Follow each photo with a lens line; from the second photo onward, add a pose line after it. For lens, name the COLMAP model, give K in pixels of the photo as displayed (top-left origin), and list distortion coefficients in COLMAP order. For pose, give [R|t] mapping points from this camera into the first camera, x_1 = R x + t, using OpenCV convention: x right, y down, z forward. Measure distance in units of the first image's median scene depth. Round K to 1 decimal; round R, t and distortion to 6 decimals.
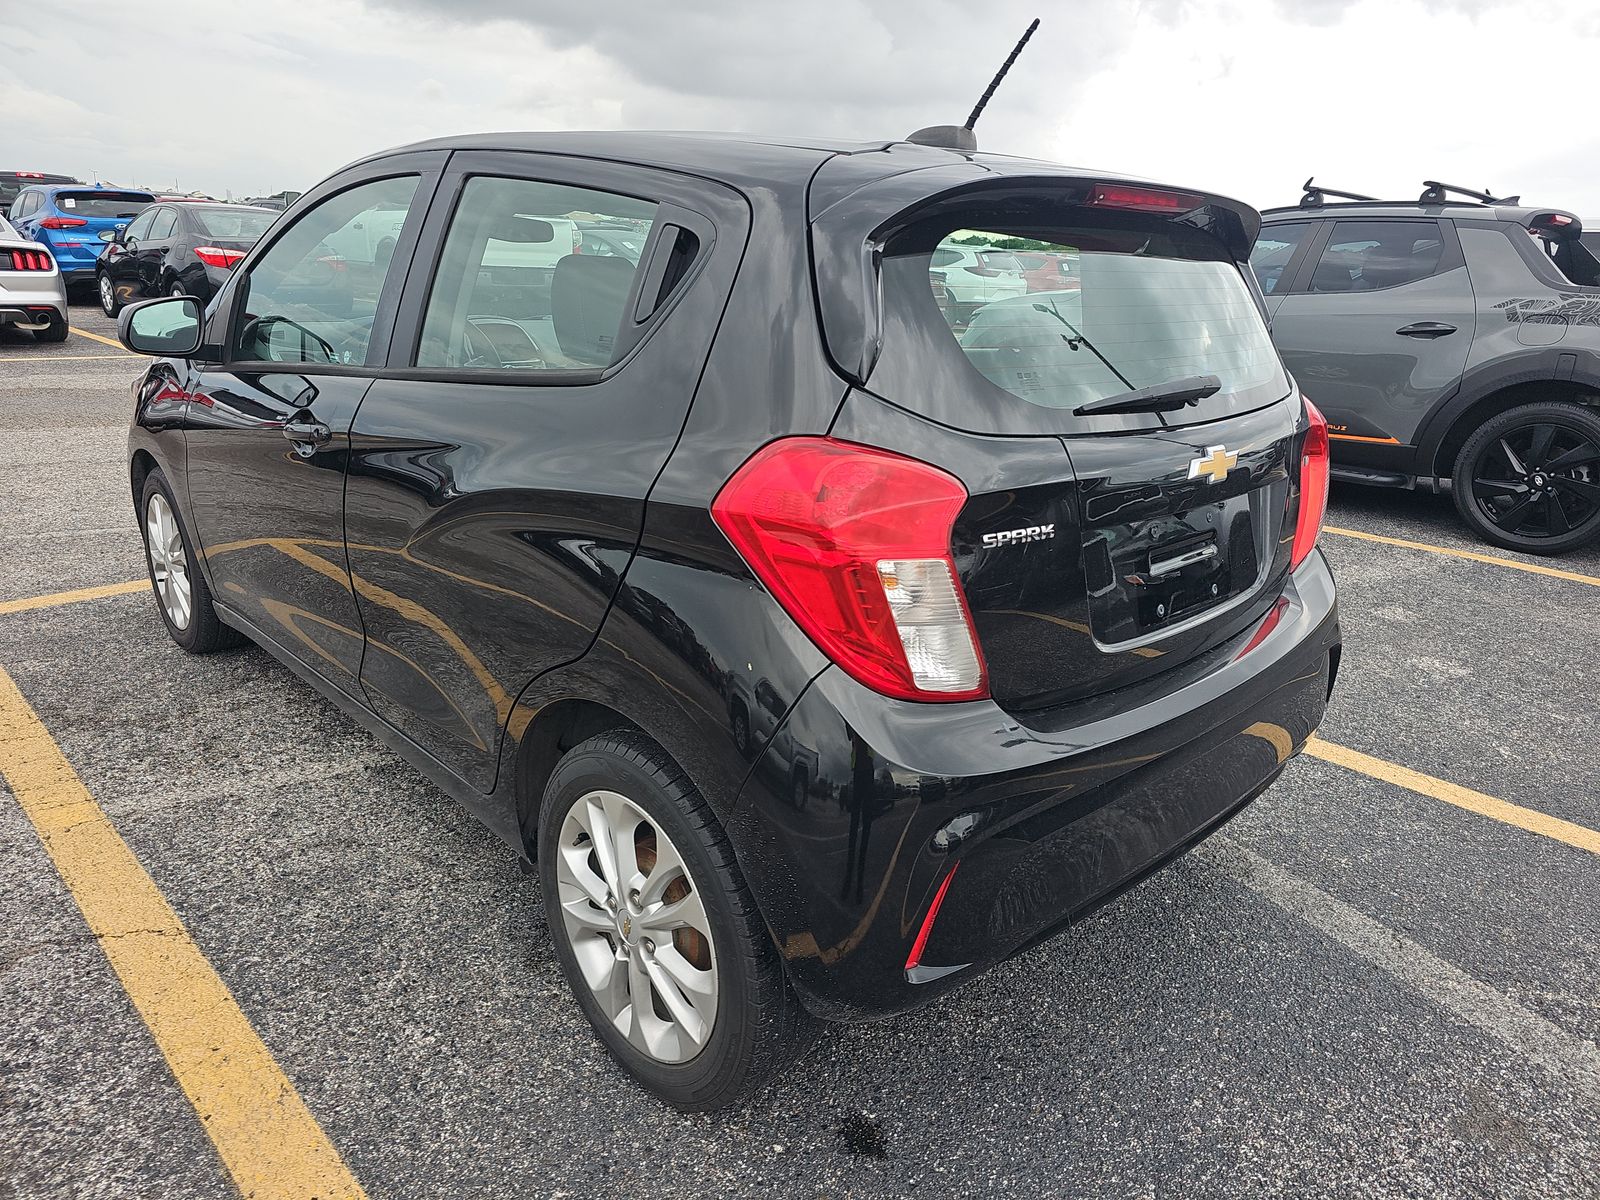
lens RADIAL K [[1078.6, 0, 792.7], [0, 1078.6, 609.3], [0, 0, 1]] dist [0.041555, -0.041200]
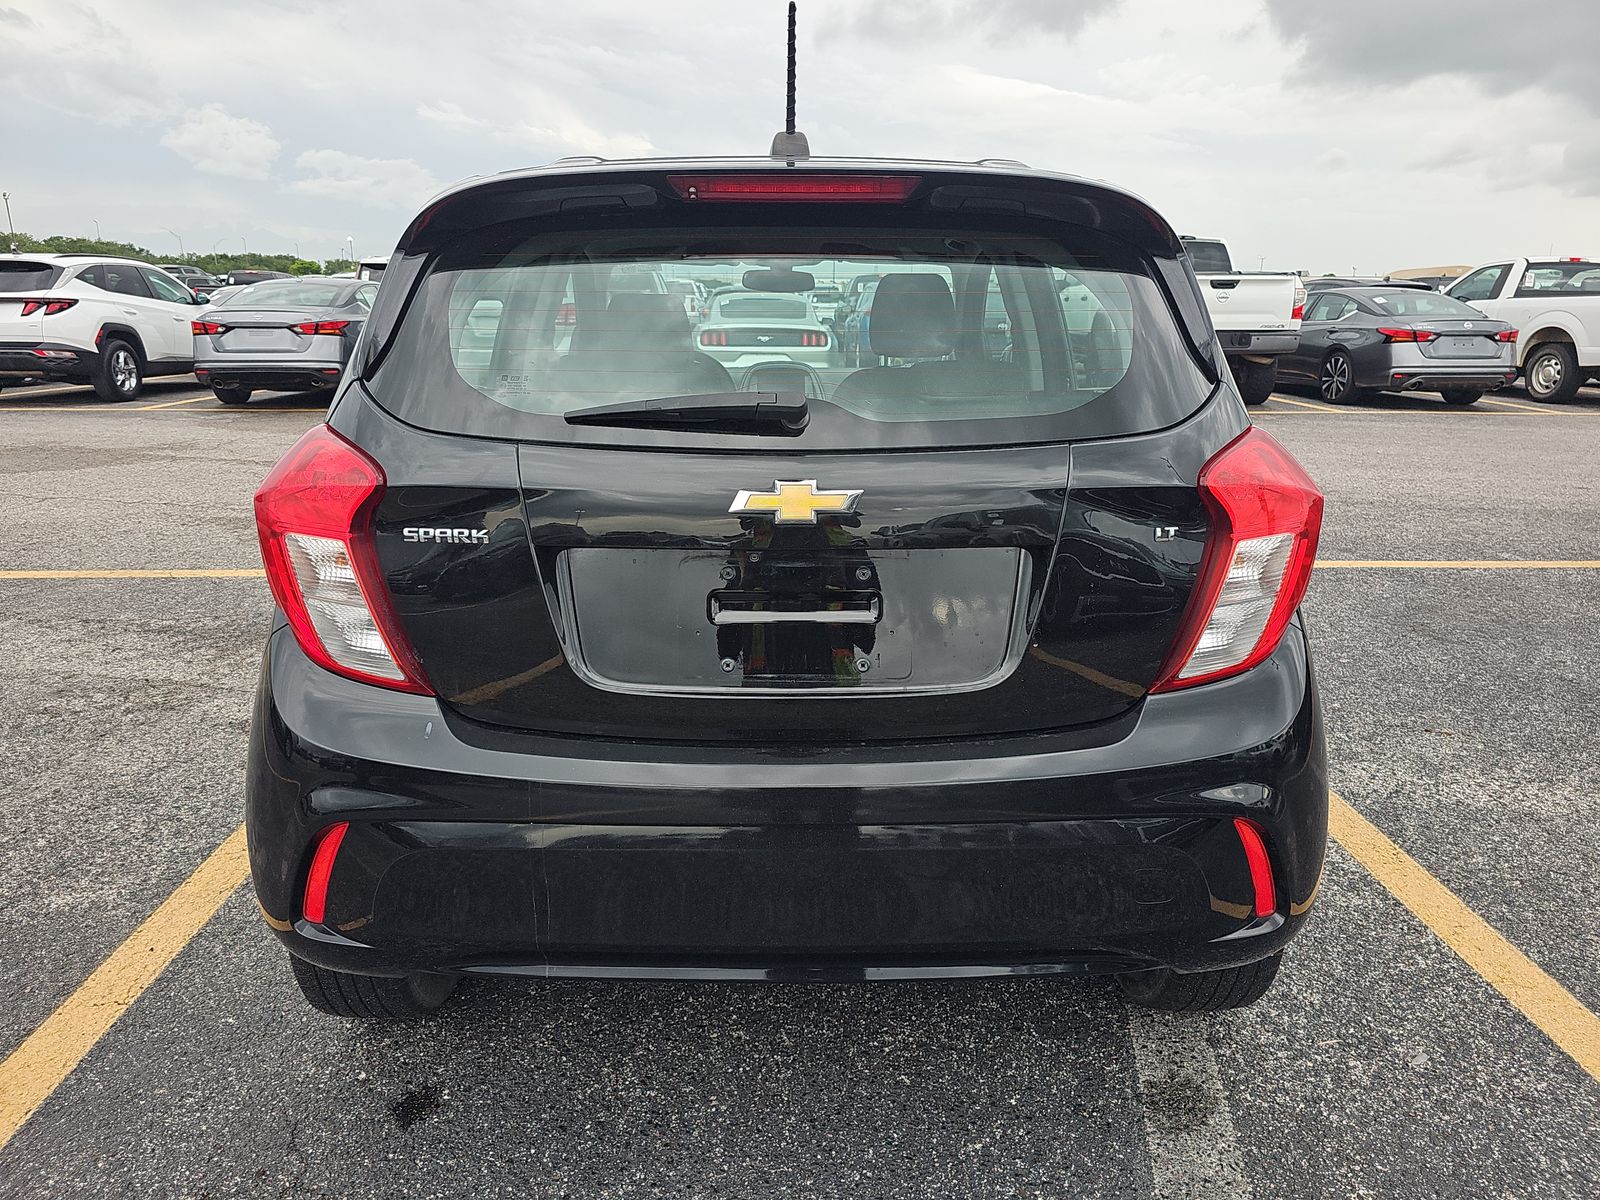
lens RADIAL K [[1078.6, 0, 792.7], [0, 1078.6, 609.3], [0, 0, 1]] dist [0.041555, -0.041200]
pose [[0.716507, 0.144150, -0.682523, 0.929631], [-0.189284, 0.981884, 0.008667, -0.057601], [0.671408, 0.122980, 0.730812, 0.403497]]
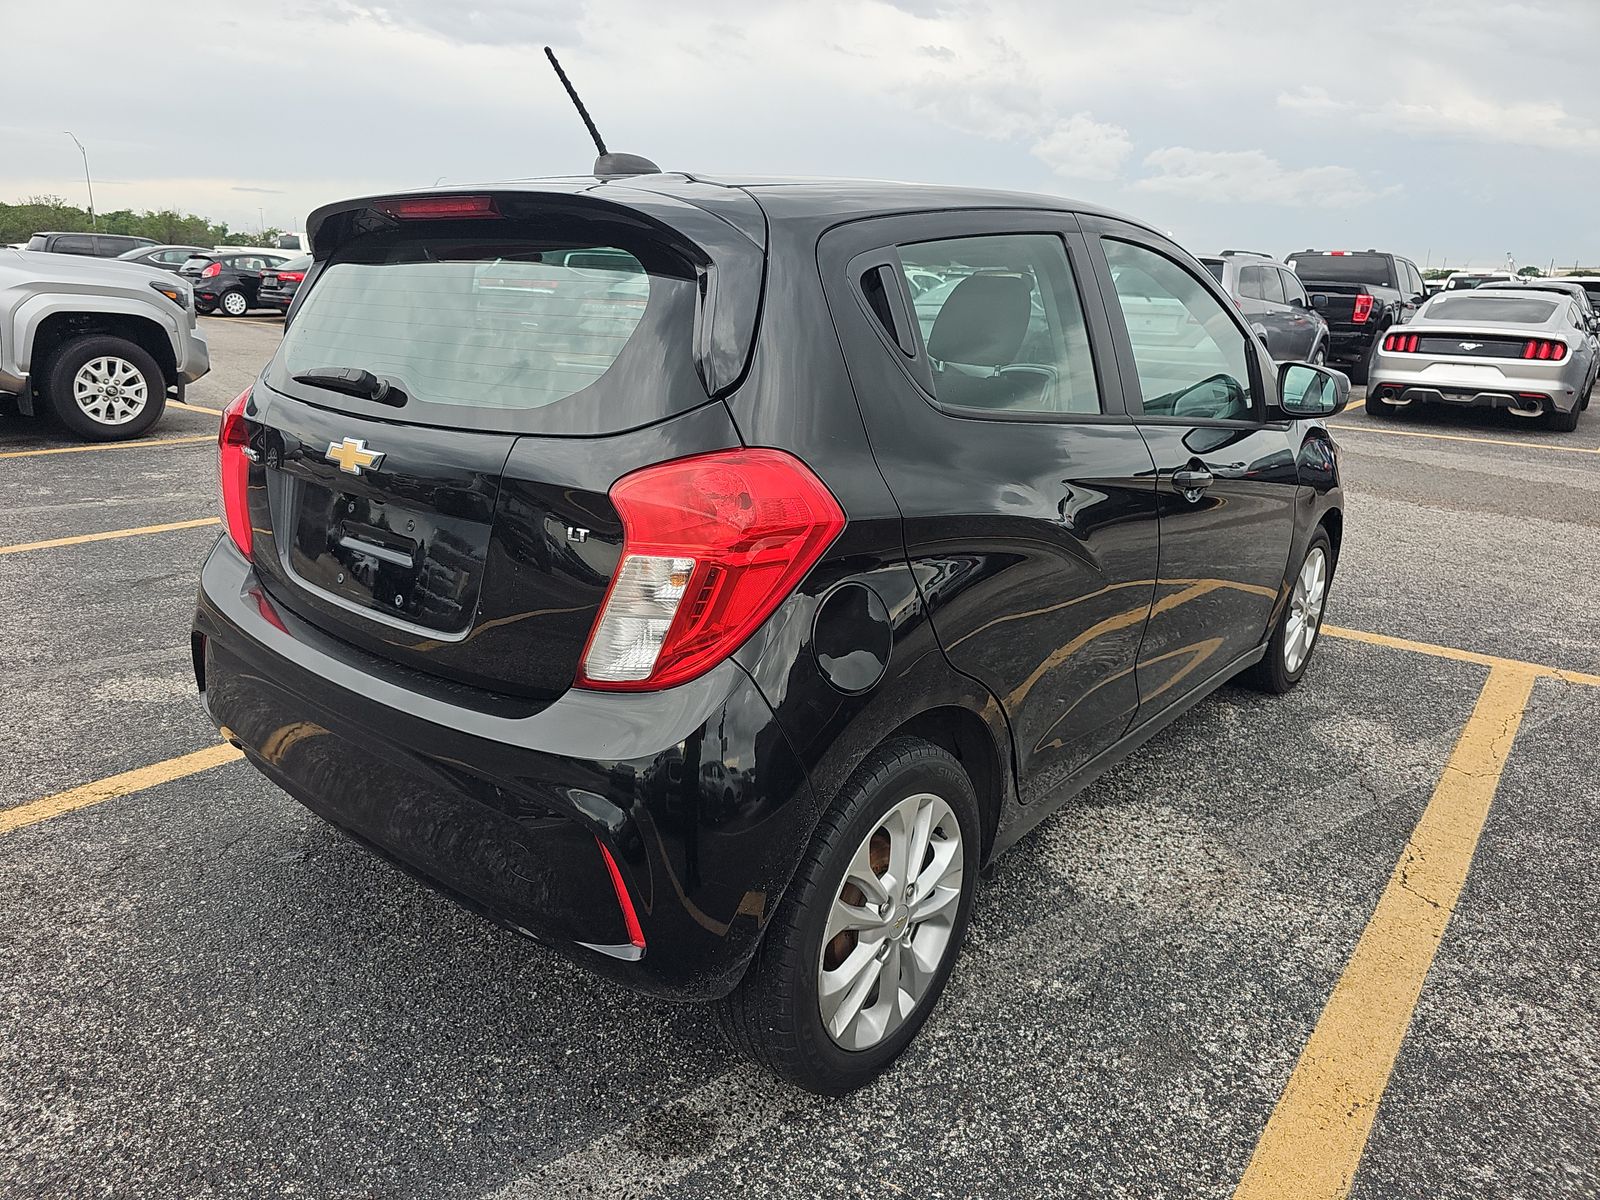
lens RADIAL K [[1076.5, 0, 795.6], [0, 1076.5, 629.9], [0, 0, 1]] dist [-0.000268, -0.005462]
pose [[0.058656, 0.257714, -0.964439, 1.392780], [-0.329962, 0.916808, 0.224918, -0.339629], [0.942170, 0.305036, 0.138812, 1.273347]]
